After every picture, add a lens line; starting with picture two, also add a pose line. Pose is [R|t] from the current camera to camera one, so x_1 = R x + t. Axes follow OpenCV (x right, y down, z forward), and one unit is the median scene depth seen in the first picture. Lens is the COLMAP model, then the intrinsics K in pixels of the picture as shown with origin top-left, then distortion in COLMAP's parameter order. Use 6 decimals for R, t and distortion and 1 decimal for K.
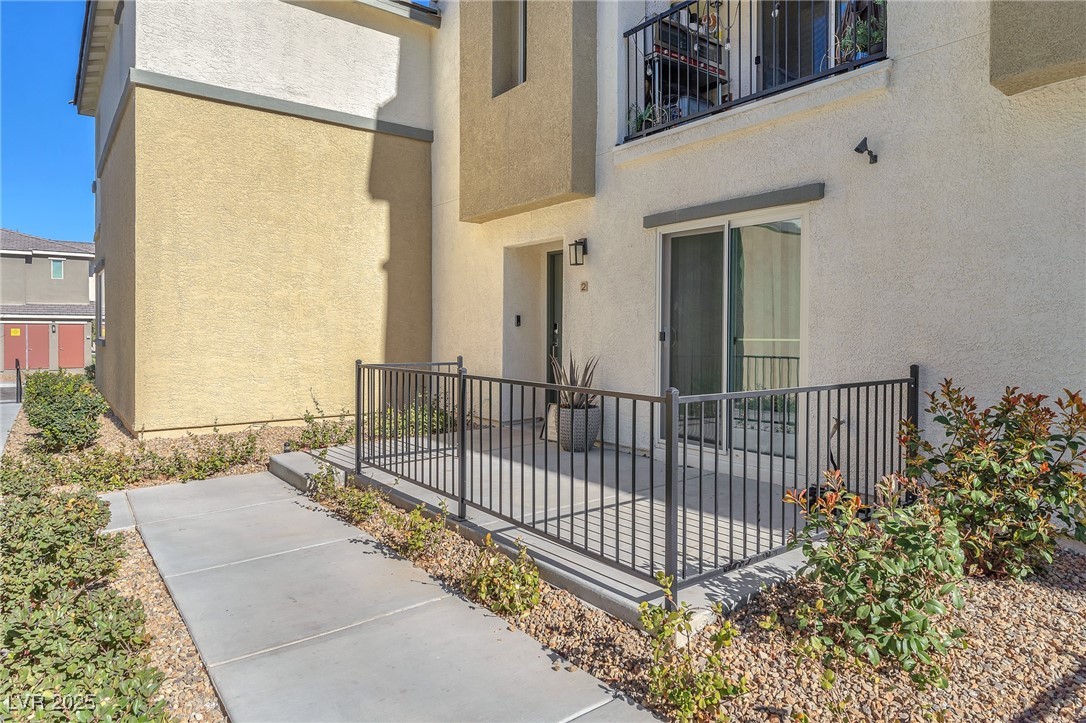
lens RADIAL K [[646.6, 0, 546.2], [0, 646.6, 335.0], [0, 0, 1]] dist [-0.002406, -0.000578]
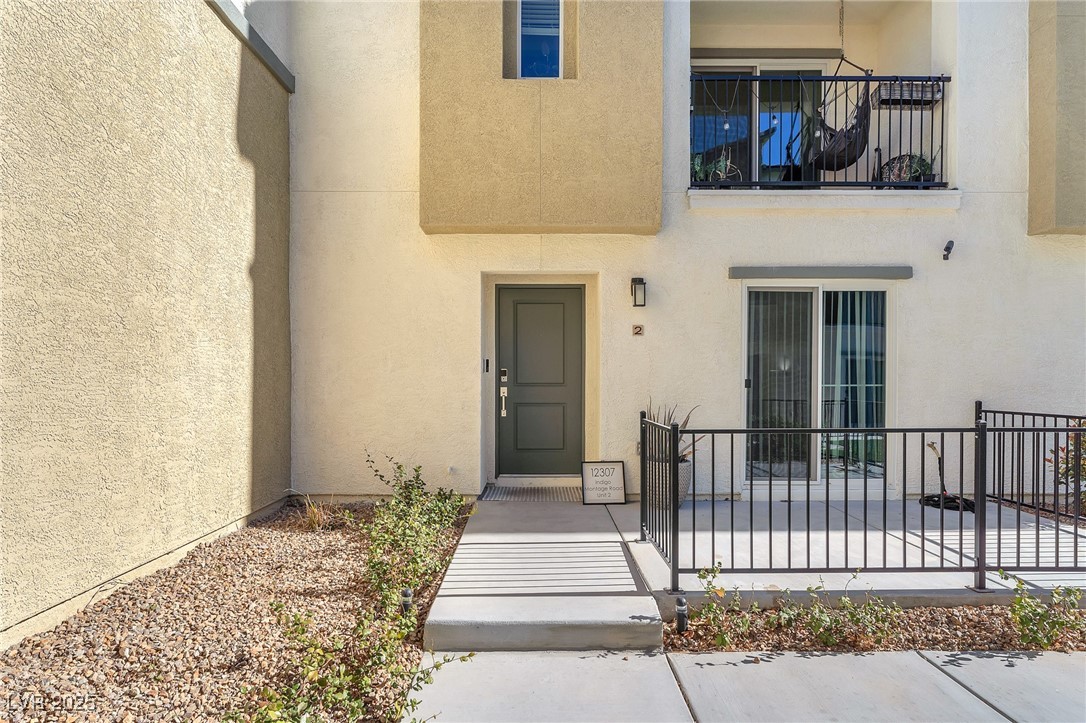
lens RADIAL K [[588.8, 0, 542.8], [0, 588.8, 381.9], [0, 0, 1]] dist [-0.000718, -0.000813]
pose [[0.610948, -0.006412, 0.791644, -0.610190], [0.005727, 0.999977, 0.003680, -0.004525], [-0.791650, 0.002286, 0.610971, 0.525254]]
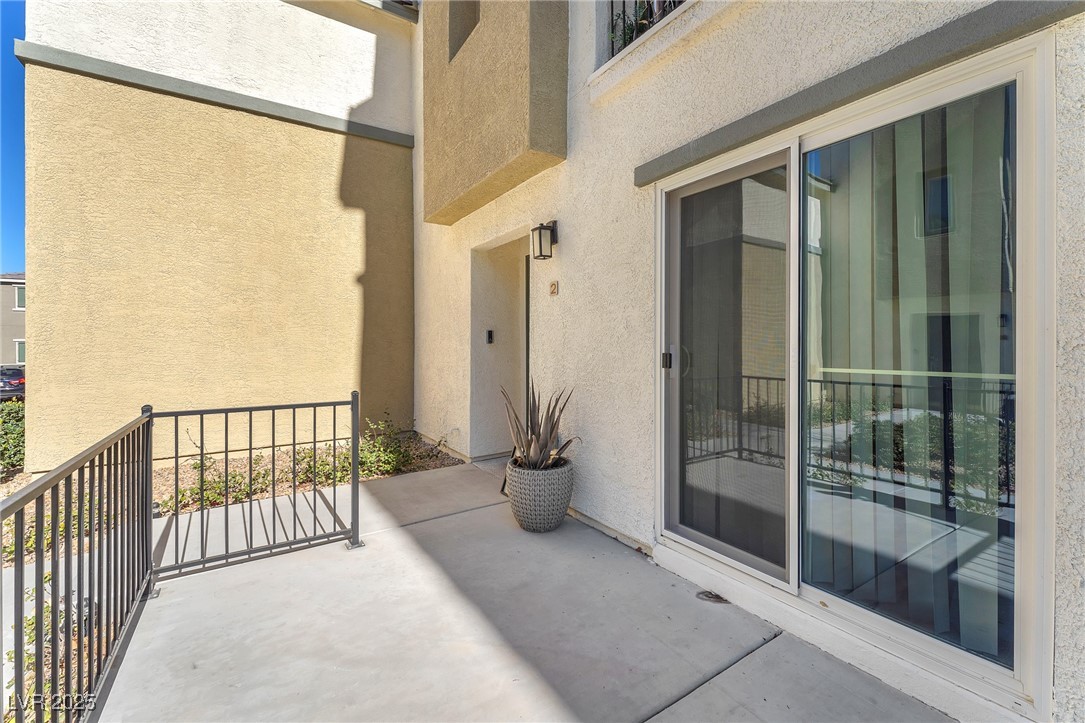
lens RADIAL K [[458.7, 0, 538.0], [0, 458.7, 346.5], [0, 0, 1]] dist [0.000936, 0.000132]
pose [[0.995913, -0.007373, -0.090011, 0.075934], [0.007253, 0.999972, -0.001652, -0.008703], [0.090021, 0.000992, 0.995939, 0.433913]]
